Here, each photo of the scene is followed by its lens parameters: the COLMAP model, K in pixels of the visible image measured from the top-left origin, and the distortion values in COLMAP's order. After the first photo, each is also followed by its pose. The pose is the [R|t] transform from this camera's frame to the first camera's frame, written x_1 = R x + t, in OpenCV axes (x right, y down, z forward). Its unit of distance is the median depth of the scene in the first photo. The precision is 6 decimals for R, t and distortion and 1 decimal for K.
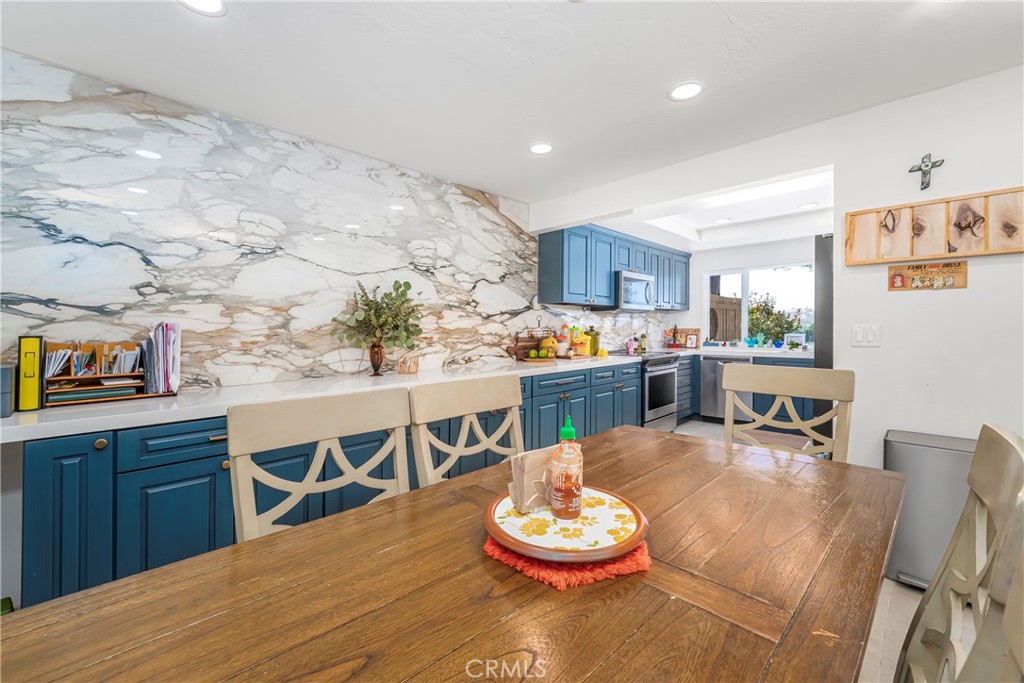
lens RADIAL K [[420.6, 0, 508.4], [0, 420.6, 328.9], [0, 0, 1]] dist [-0.012750, 0.000011]
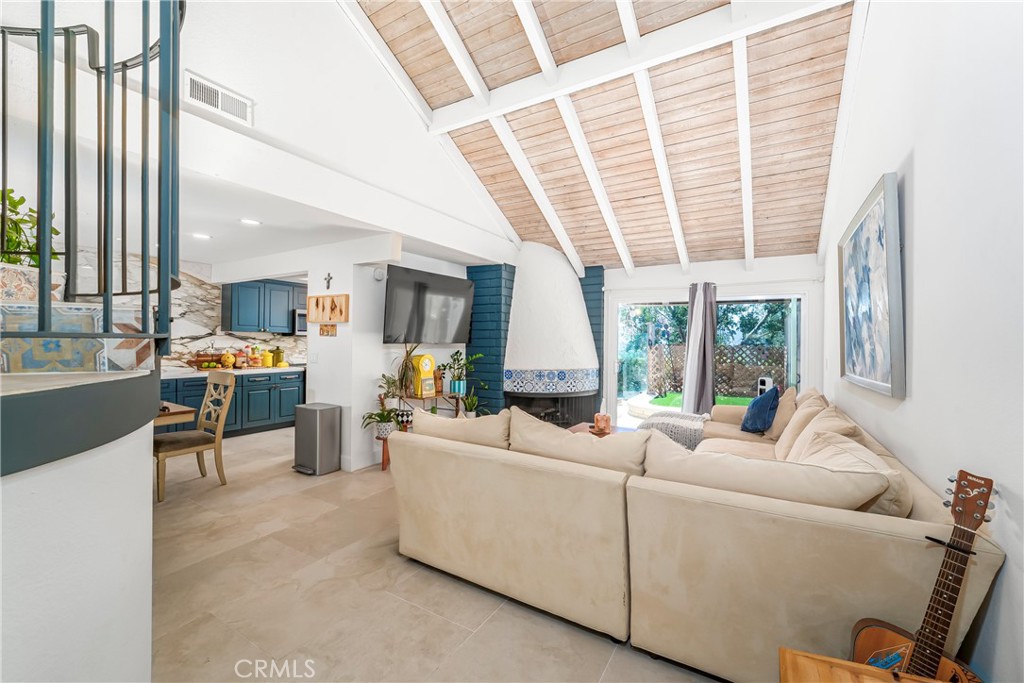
lens RADIAL K [[416.1, 0, 509.0], [0, 416.1, 338.7], [0, 0, 1]] dist [-0.011280, 0.000113]
pose [[0.970852, 0.018800, 0.238941, 0.597143], [-0.017867, 0.999822, -0.006069, -0.036558], [-0.239012, 0.001623, 0.971015, -0.553270]]
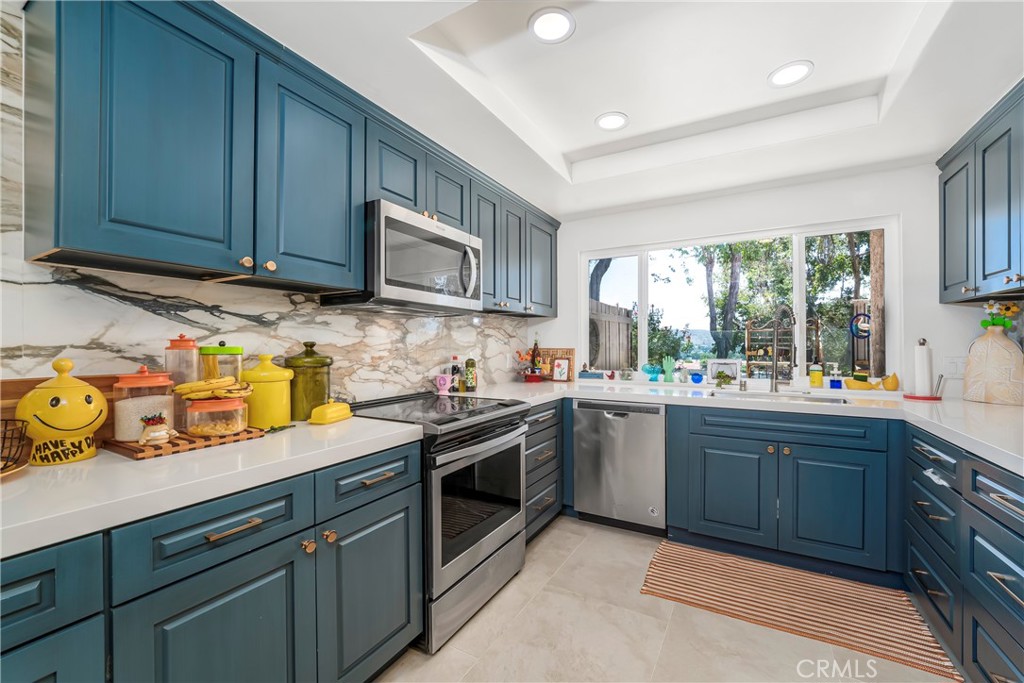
lens RADIAL K [[419.2, 0, 517.4], [0, 419.2, 336.9], [0, 0, 1]] dist [-0.012284, 0.000473]
pose [[0.960594, 0.013766, 0.277616, 0.260244], [-0.008388, 0.999754, -0.020551, -0.005370], [-0.277830, 0.017412, 0.960472, 0.547576]]
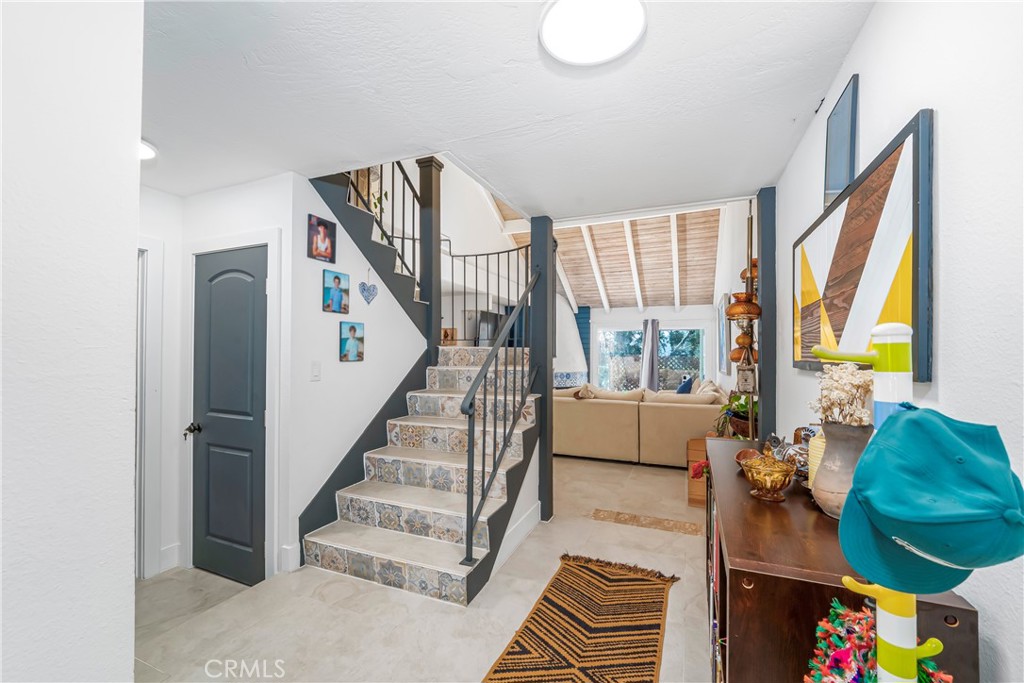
lens RADIAL K [[418.3, 0, 510.4], [0, 418.3, 349.4], [0, 0, 1]] dist [-0.000314, 0.000075]
pose [[0.925450, 0.013670, 0.378622, 0.090156], [-0.010220, 0.999886, -0.011121, -0.038909], [-0.378731, 0.006423, 0.925485, -1.075109]]
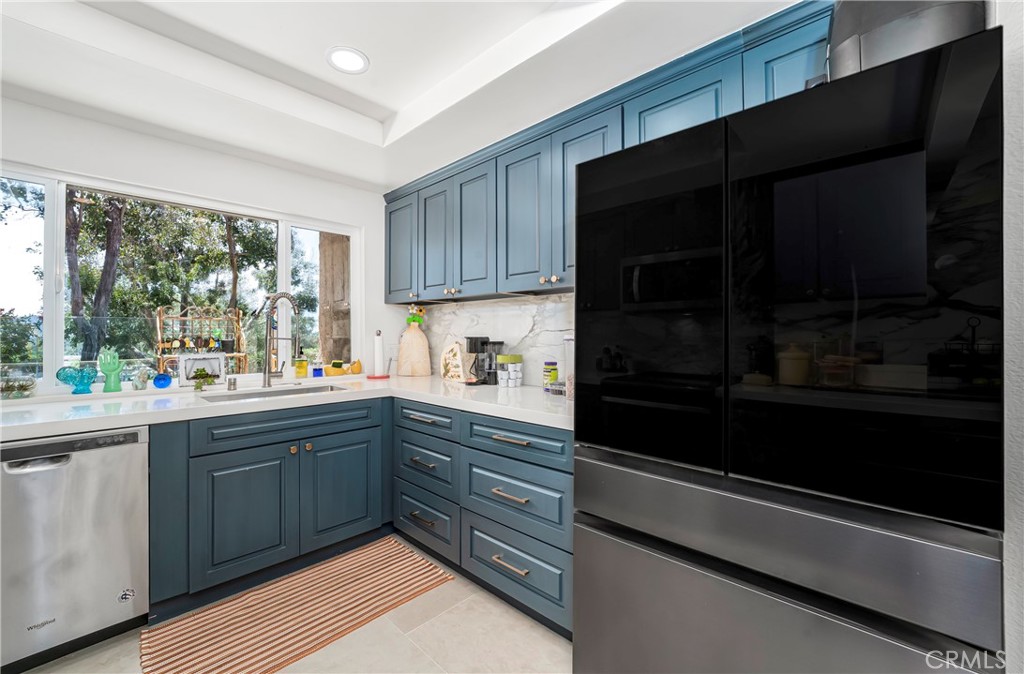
lens RADIAL K [[412.3, 0, 506.6], [0, 412.3, 330.4], [0, 0, 1]] dist [-0.002100, -0.000169]
pose [[-0.018102, 0.019318, 0.999650, 0.235487], [0.001448, 0.999813, -0.019295, -0.005274], [-0.999835, 0.001098, -0.018127, 0.706825]]
